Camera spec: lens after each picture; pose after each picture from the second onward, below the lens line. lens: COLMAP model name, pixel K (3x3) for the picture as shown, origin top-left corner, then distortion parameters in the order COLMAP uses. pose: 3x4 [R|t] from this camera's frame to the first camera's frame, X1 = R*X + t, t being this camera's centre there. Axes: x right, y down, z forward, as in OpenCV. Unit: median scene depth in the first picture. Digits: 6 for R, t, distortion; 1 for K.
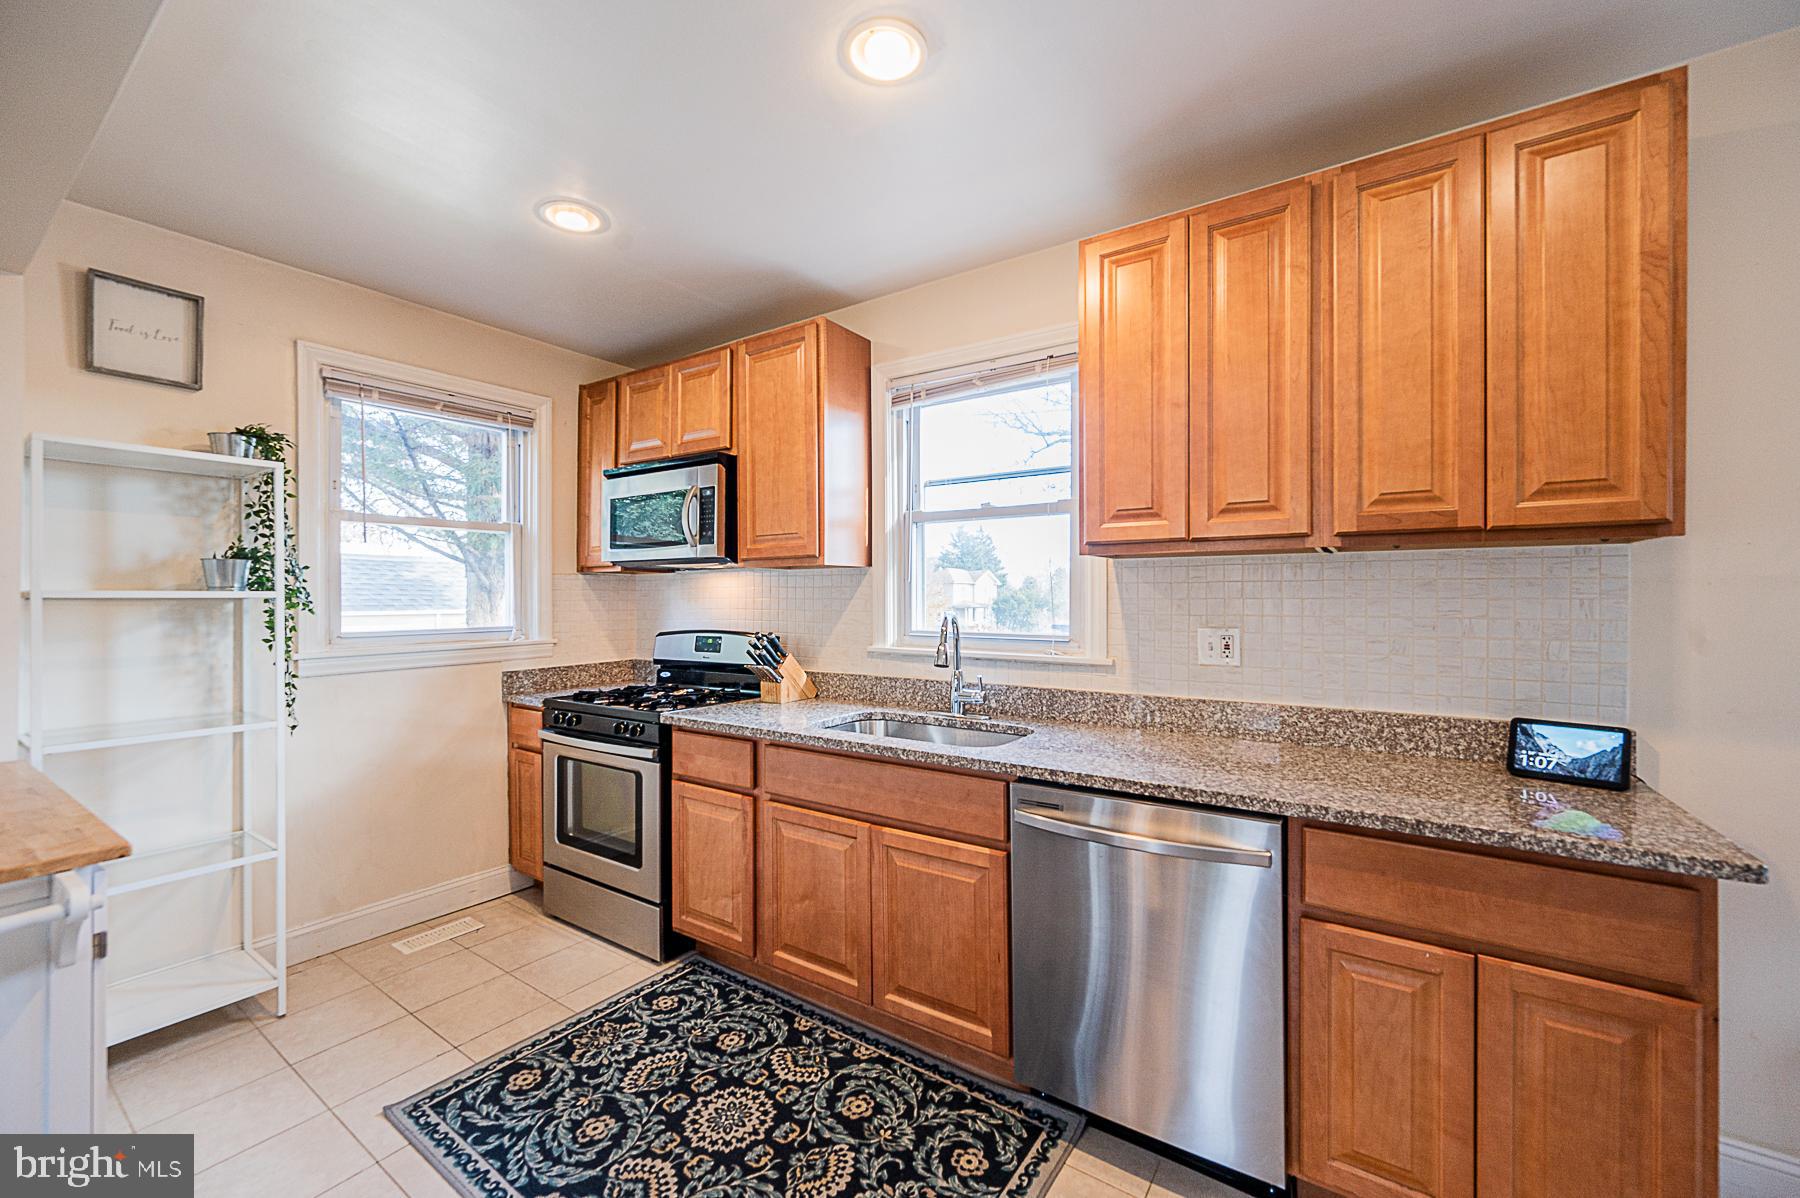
lens RADIAL K [[707.6, 0, 900.0], [0, 707.6, 599.0], [0, 0, 1]] dist [-0.001447, -0.000289]
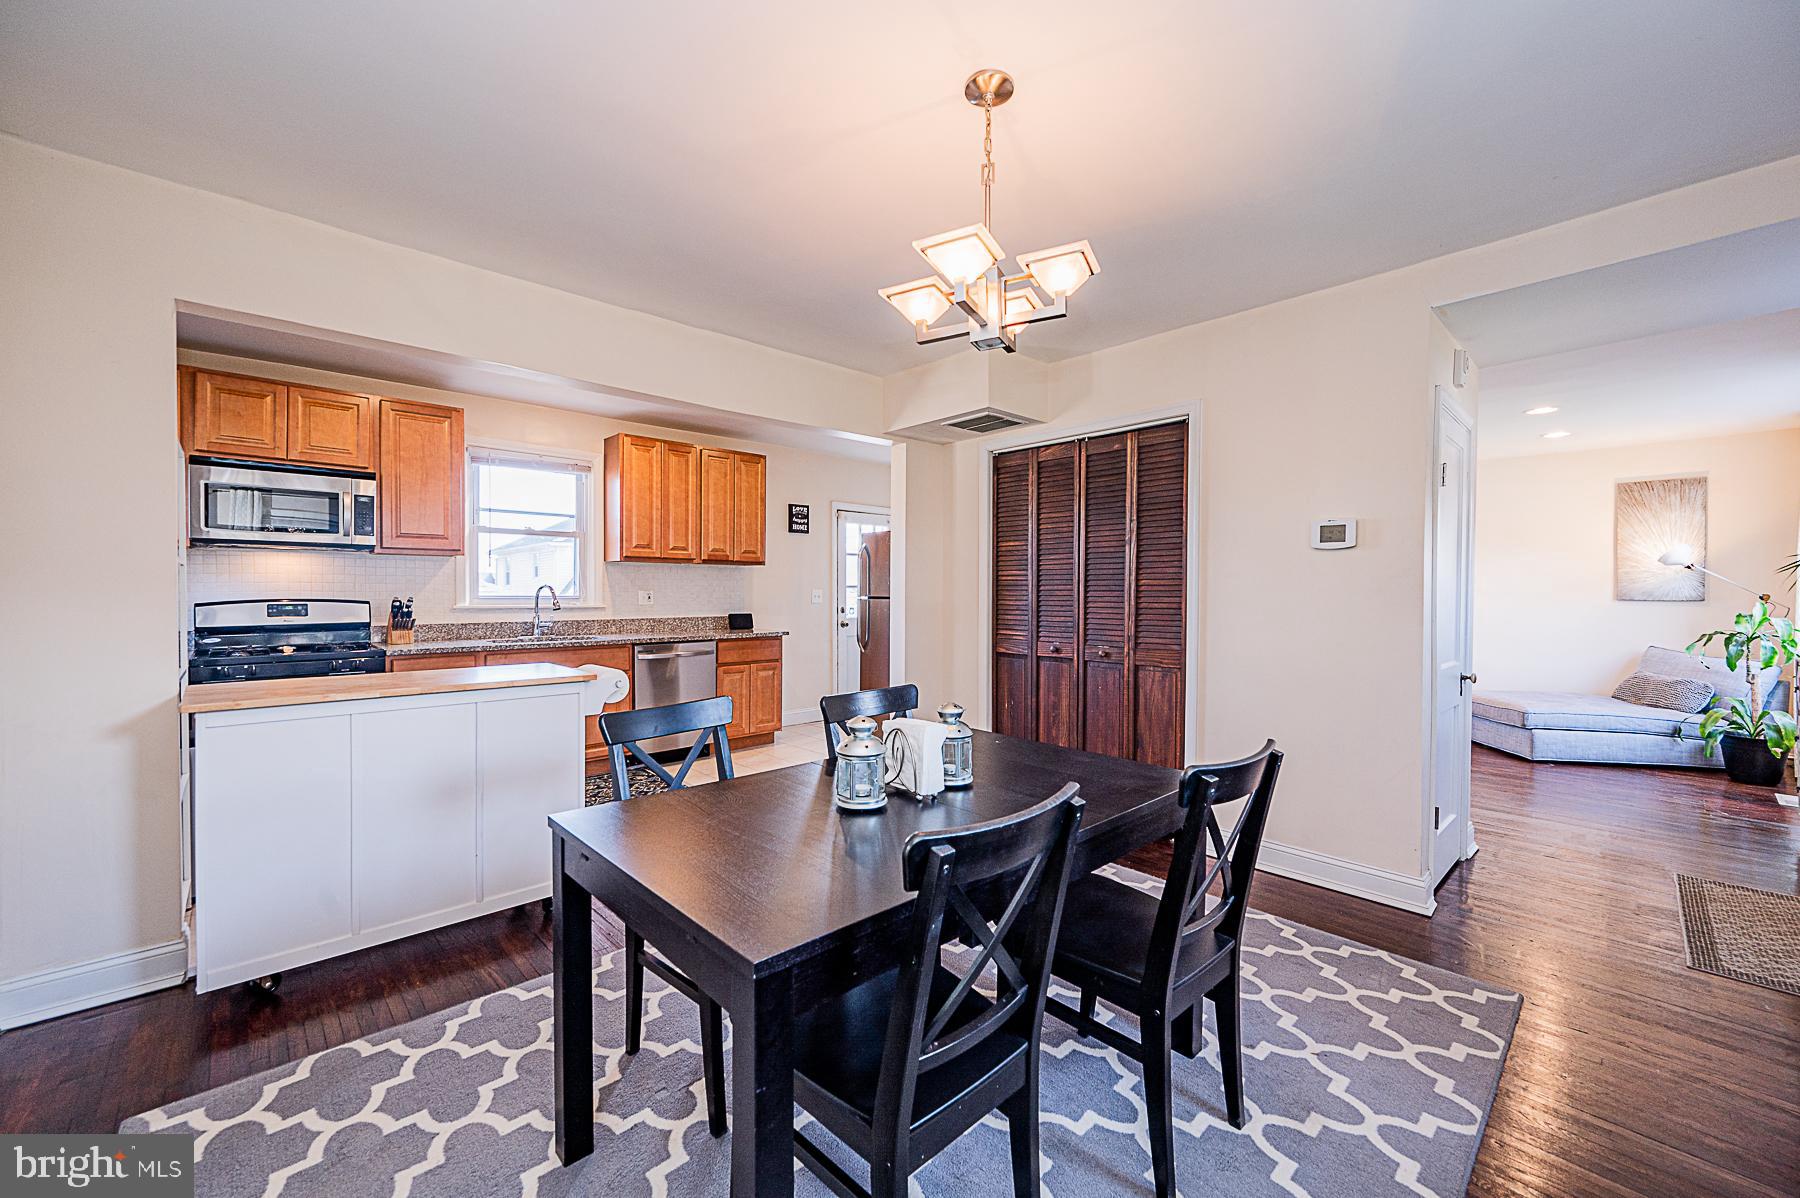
lens RADIAL K [[707.6, 0, 900.0], [0, 707.6, 599.0], [0, 0, 1]] dist [-0.001447, -0.000289]
pose [[0.218873, -0.011529, 0.975685, -1.853024], [-0.005716, 0.999898, 0.013097, 0.032471], [-0.975737, -0.008443, 0.218785, -0.473327]]
